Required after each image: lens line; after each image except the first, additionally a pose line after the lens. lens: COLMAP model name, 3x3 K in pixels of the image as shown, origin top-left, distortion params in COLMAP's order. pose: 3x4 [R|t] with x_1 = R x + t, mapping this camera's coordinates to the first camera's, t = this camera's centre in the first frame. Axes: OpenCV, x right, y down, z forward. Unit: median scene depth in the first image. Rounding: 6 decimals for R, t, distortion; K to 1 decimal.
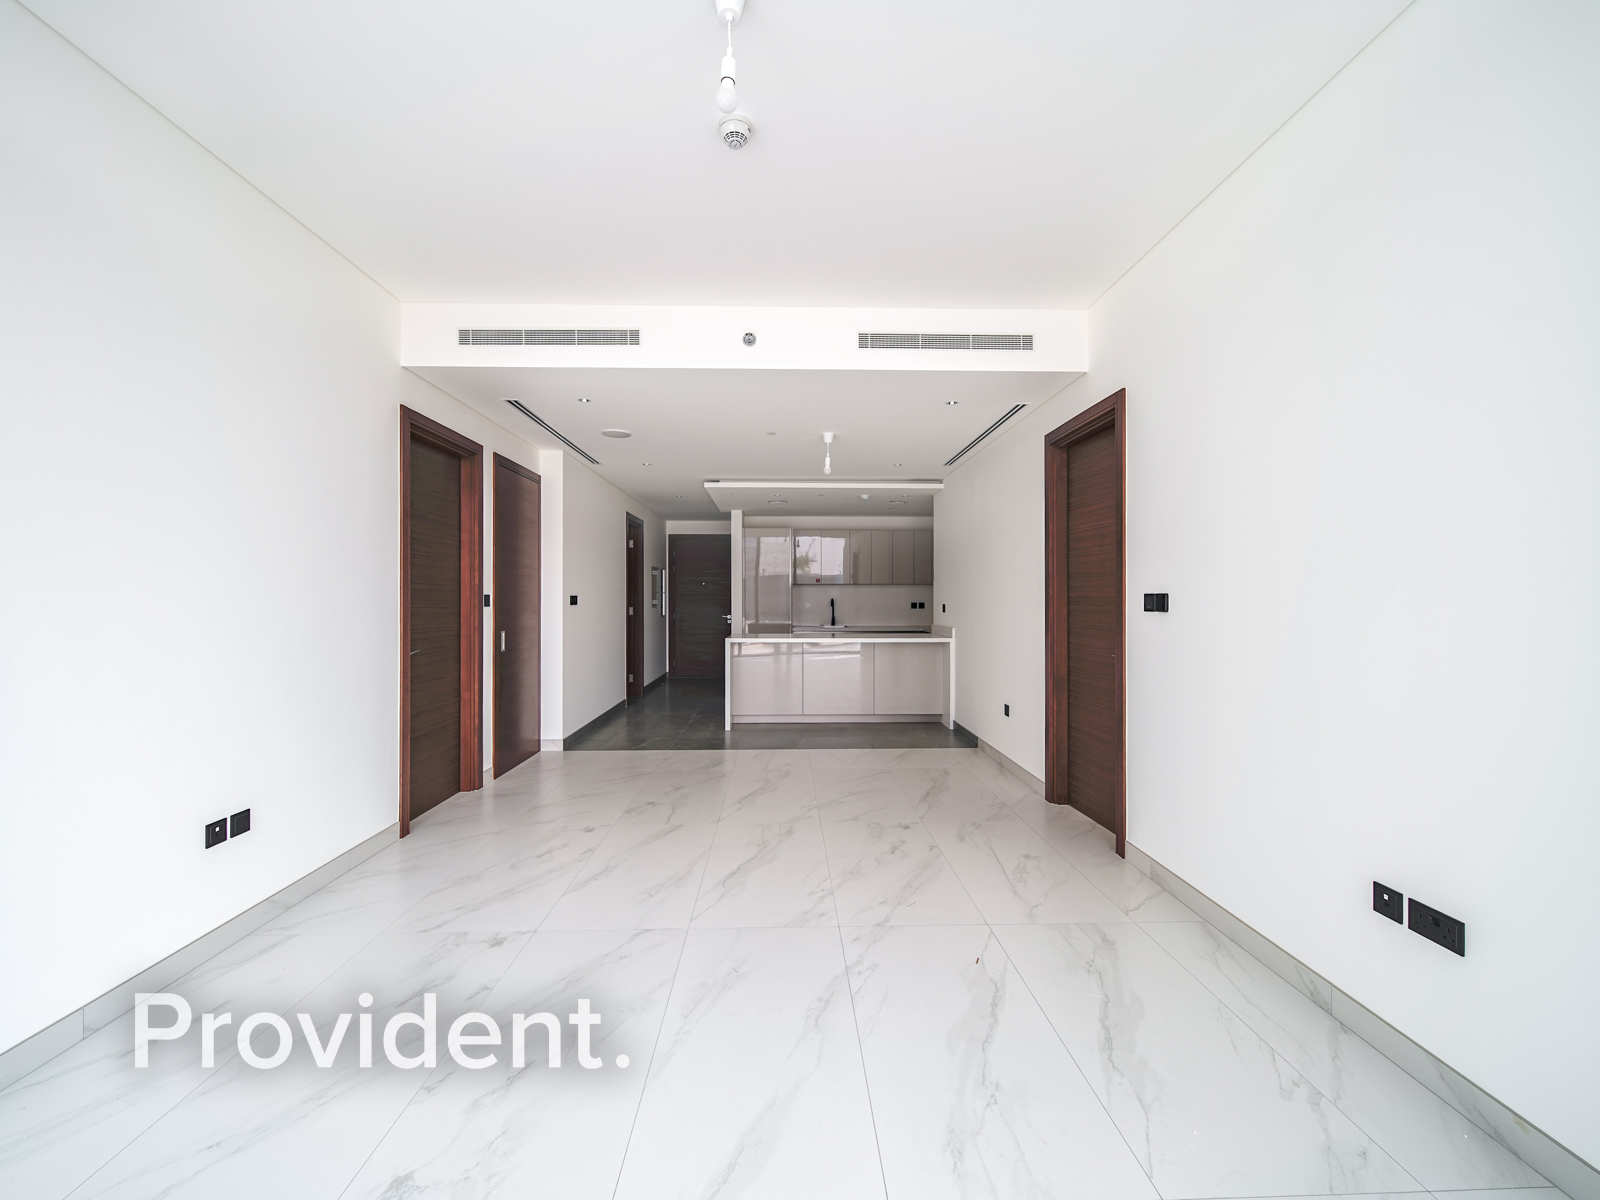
lens RADIAL K [[648.9, 0, 805.0], [0, 648.9, 604.5], [0, 0, 1]] dist [-0.000972, -0.000376]
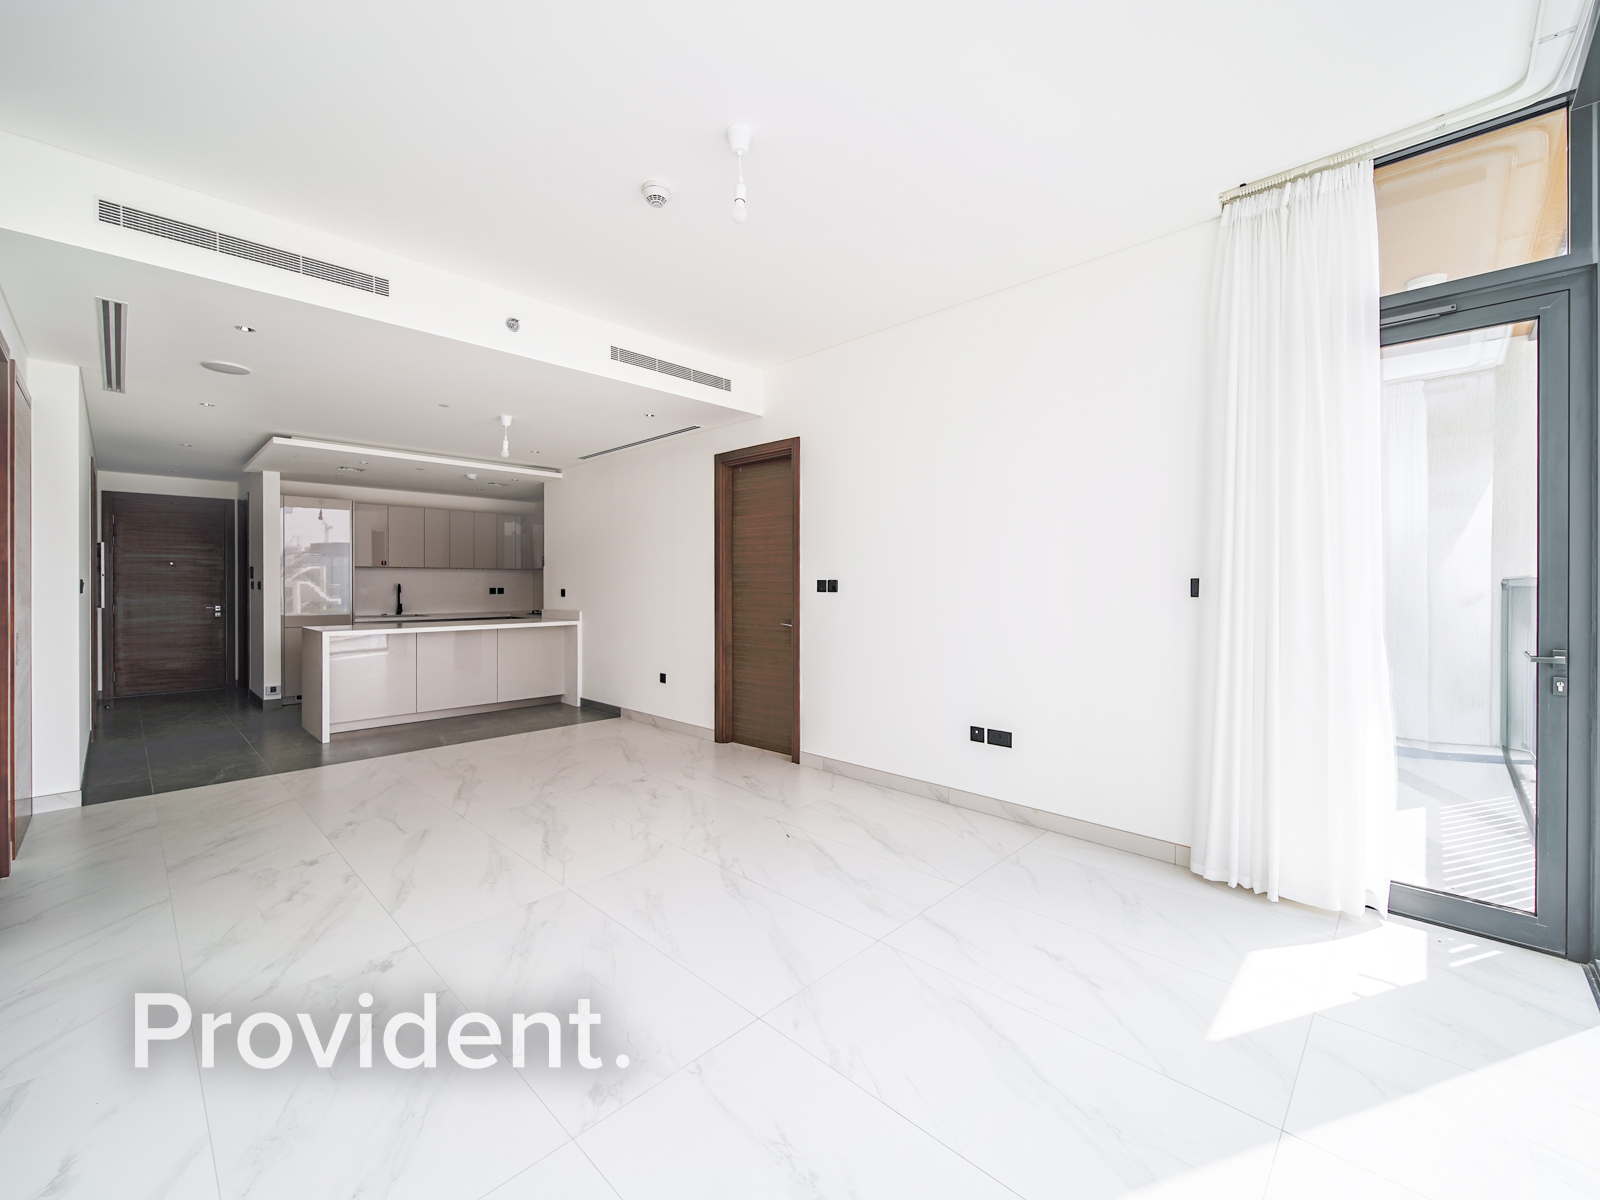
lens RADIAL K [[650.5, 0, 800.0], [0, 650.5, 600.0], [0, 0, 1]] dist [-0.002379, -0.000175]
pose [[0.715143, -0.018353, 0.698737, -0.380173], [0.007280, 0.999797, 0.018809, 0.000341], [-0.698940, -0.008364, 0.715131, -0.023188]]
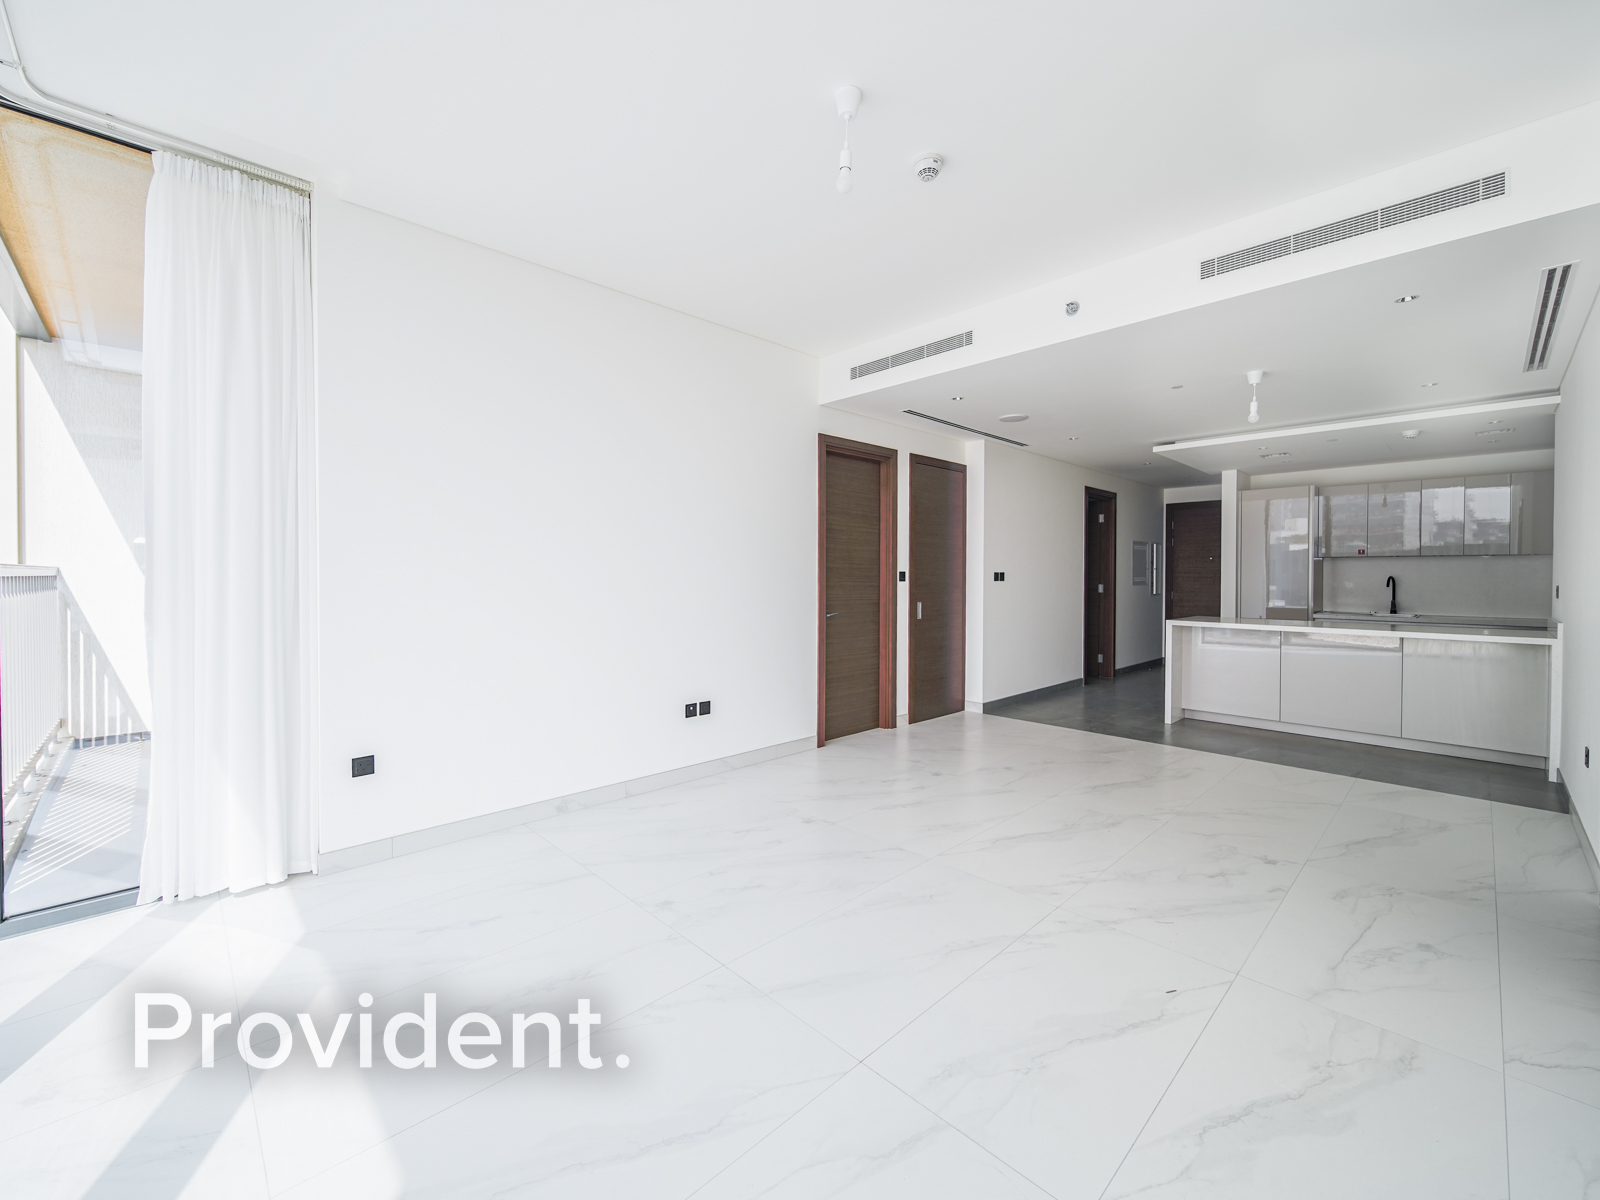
lens RADIAL K [[662.9, 0, 795.1], [0, 662.9, 596.1], [0, 0, 1]] dist [-0.001284, -0.000559]
pose [[0.666111, 0.025787, -0.745407, 0.309446], [-0.009642, 0.999616, 0.025965, 0.000329], [0.745790, -0.010108, 0.666104, 0.019794]]
